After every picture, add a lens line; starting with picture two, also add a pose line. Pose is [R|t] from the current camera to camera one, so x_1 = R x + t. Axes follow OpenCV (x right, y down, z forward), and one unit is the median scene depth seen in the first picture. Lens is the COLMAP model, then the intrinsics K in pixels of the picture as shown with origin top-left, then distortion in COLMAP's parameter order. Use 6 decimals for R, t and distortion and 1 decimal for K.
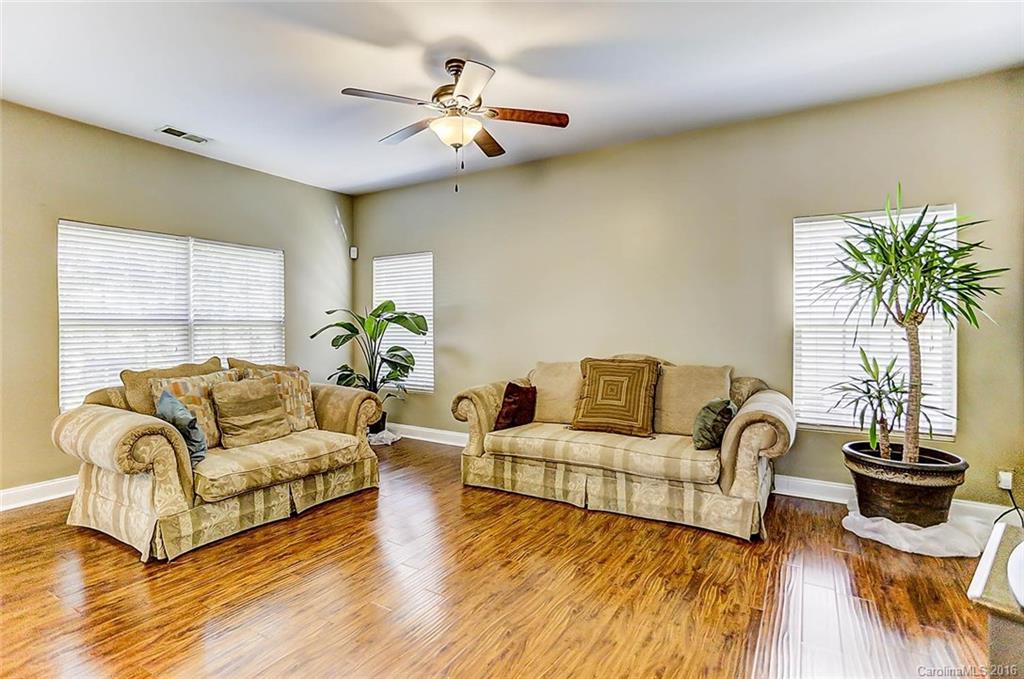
lens RADIAL K [[501.5, 0, 511.2], [0, 501.5, 330.9], [0, 0, 1]] dist [-0.038871, 0.029061]
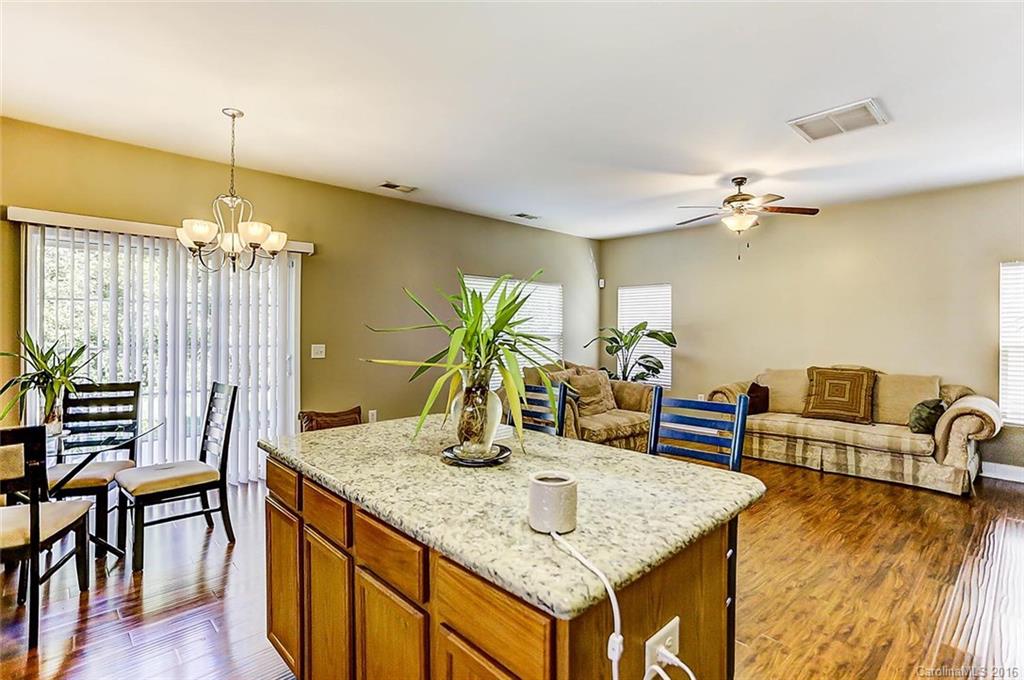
lens RADIAL K [[501.5, 0, 511.2], [0, 501.5, 331.4], [0, 0, 1]] dist [-0.038871, 0.029061]
pose [[0.963941, 0.008258, -0.265990, -0.324749], [-0.010324, 0.999926, -0.006368, -0.028379], [0.265917, 0.008884, 0.963955, -0.602771]]
